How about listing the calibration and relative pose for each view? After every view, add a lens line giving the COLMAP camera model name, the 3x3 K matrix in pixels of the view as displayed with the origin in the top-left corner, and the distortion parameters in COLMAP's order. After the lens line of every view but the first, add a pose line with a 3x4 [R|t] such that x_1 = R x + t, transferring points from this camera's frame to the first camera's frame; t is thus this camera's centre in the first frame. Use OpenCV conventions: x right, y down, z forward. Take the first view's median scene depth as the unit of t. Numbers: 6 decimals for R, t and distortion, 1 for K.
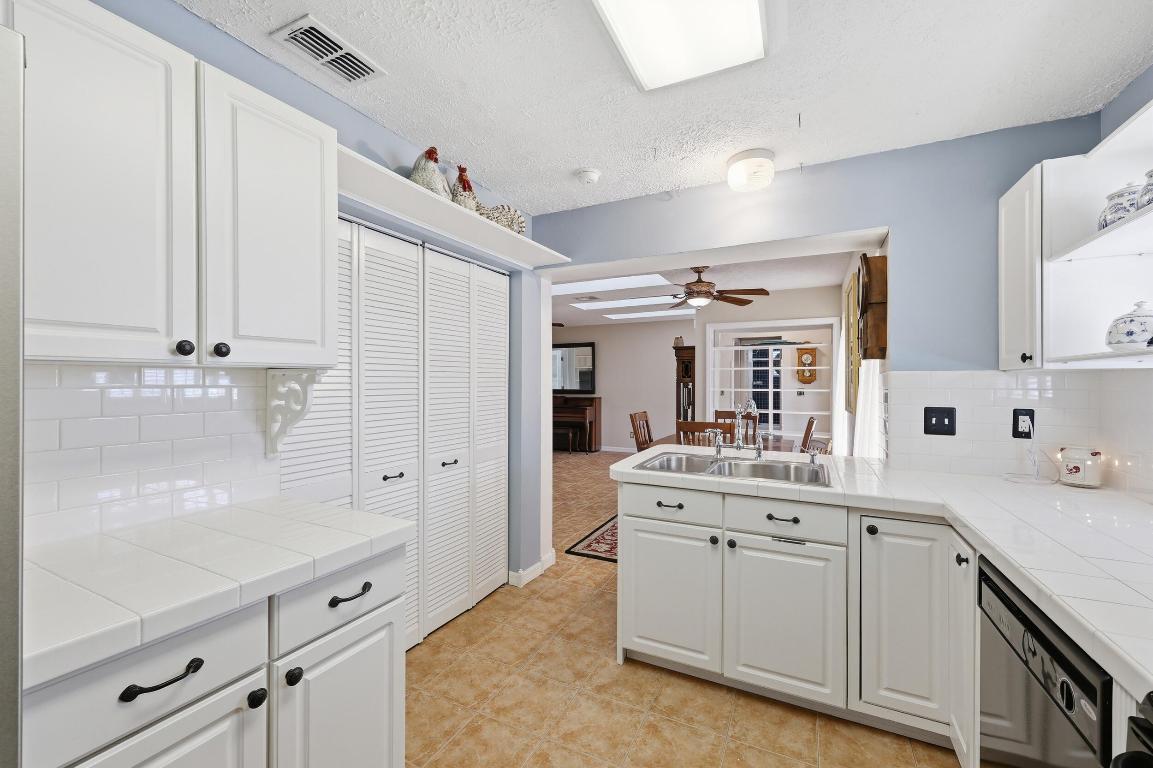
lens RADIAL K [[465.7, 0, 575.6], [0, 465.7, 382.5], [0, 0, 1]] dist [-0.001902, 0.000471]
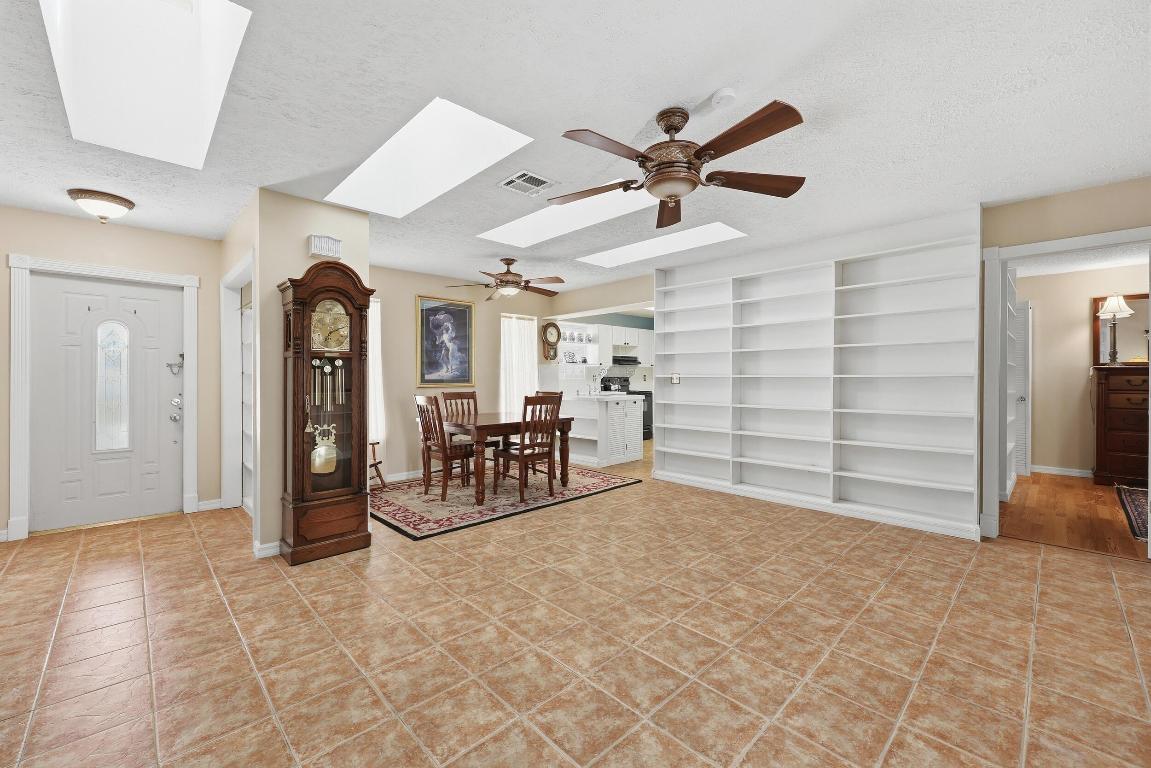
lens RADIAL K [[463.7, 0, 576.0], [0, 463.7, 380.3], [0, 0, 1]] dist [0.000189, 0.000030]
pose [[-0.943083, -0.003335, 0.332540, -0.482267], [-0.000456, 0.999962, 0.008734, 0.054504], [-0.332557, 0.008085, -0.943049, 3.809797]]
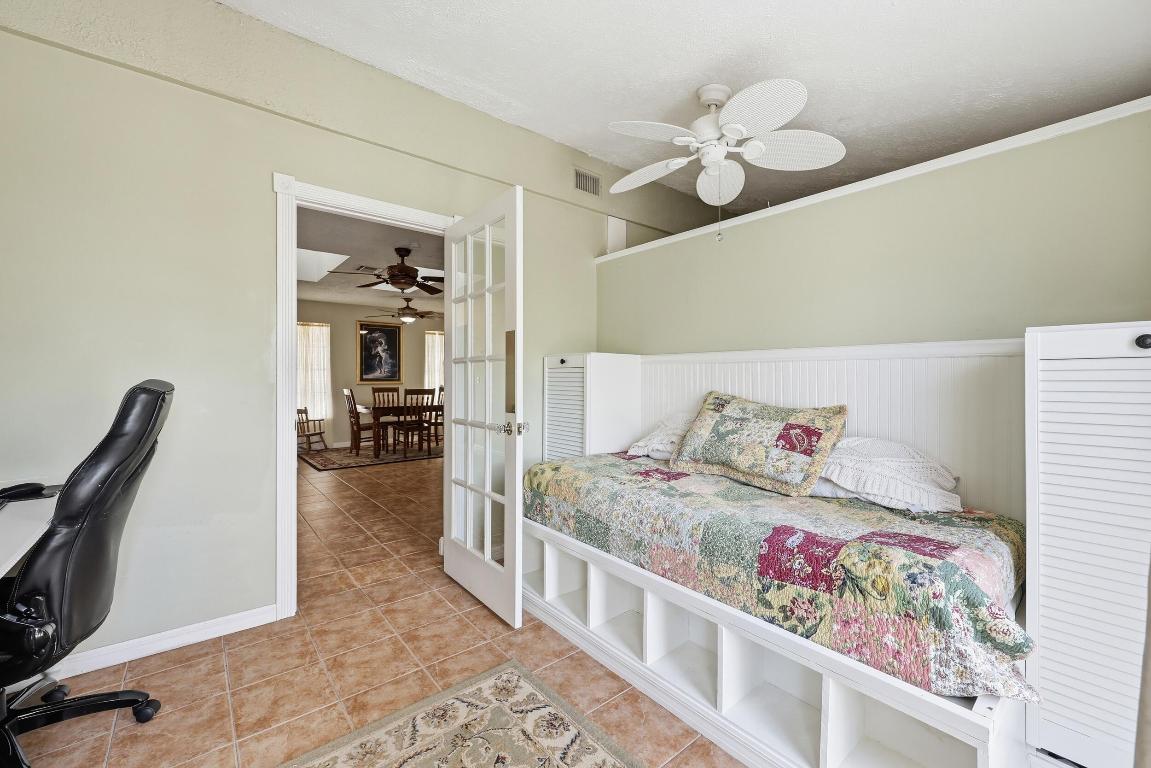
lens RADIAL K [[463.7, 0, 576.0], [0, 463.7, 380.3], [0, 0, 1]] dist [0.000189, 0.000030]
pose [[-0.915056, -0.006375, 0.403276, -1.812845], [-0.004907, 0.999977, 0.004674, 0.061418], [-0.403296, 0.002298, -0.915067, 4.346763]]
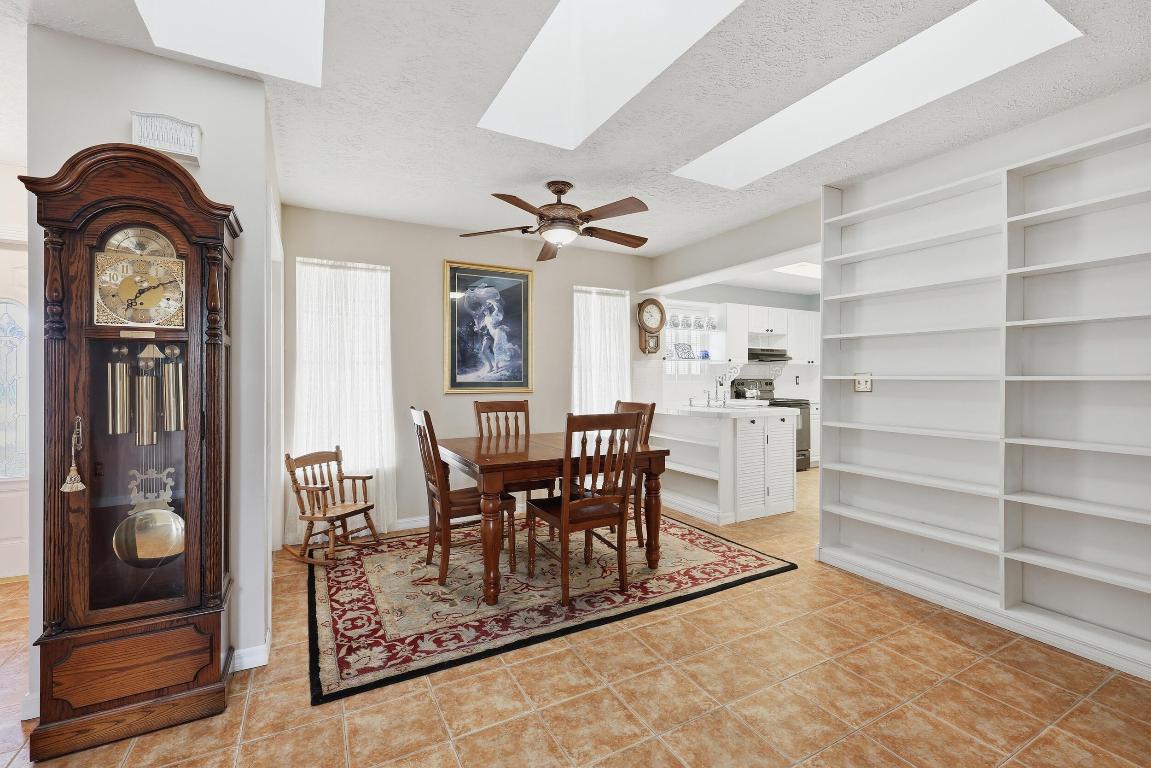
lens RADIAL K [[489.6, 0, 575.5], [0, 489.6, 384.0], [0, 0, 1]] dist [-0.001755, -0.000243]
pose [[-0.819311, -0.008556, 0.573286, -0.299497], [-0.001187, 0.999912, 0.013227, 0.053862], [-0.573348, 0.010157, -0.819249, 2.996993]]
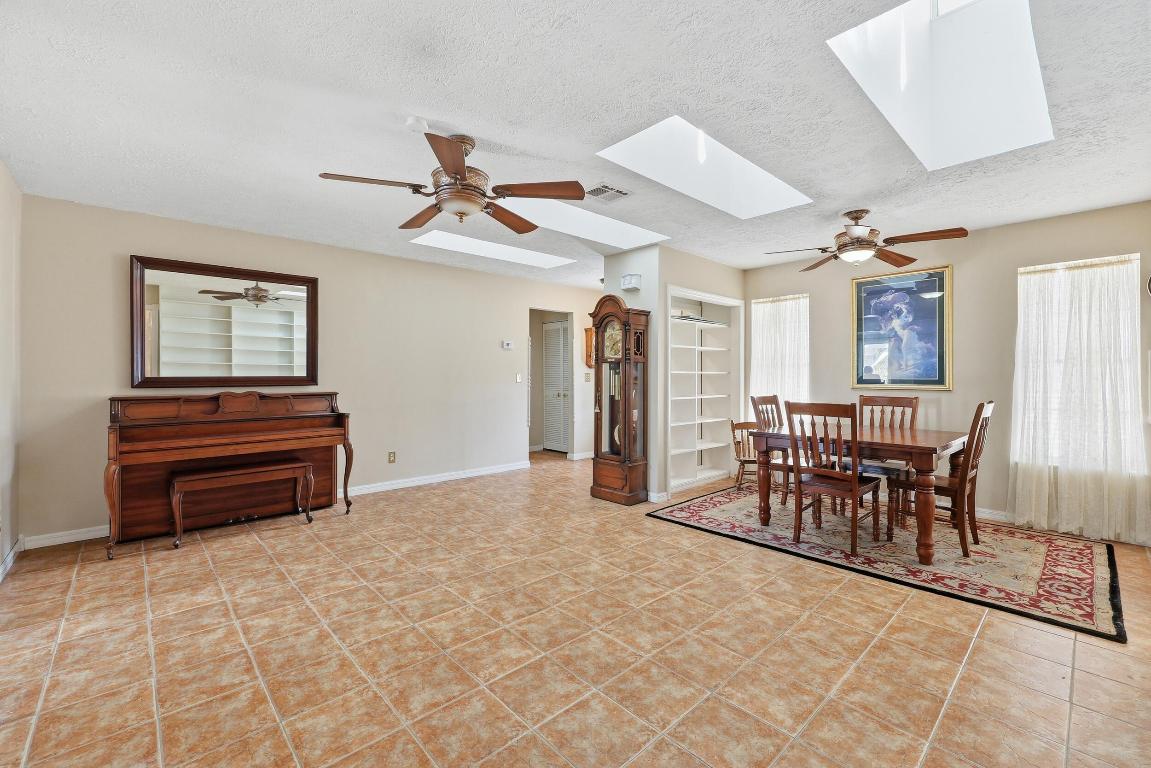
lens RADIAL K [[481.8, 0, 574.3], [0, 481.8, 376.5], [0, 0, 1]] dist [0.001016, 0.000342]
pose [[0.353458, -0.002112, 0.935448, -1.278942], [-0.000734, 0.999997, 0.002535, 0.055753], [-0.935450, -0.001582, 0.353456, 2.225090]]
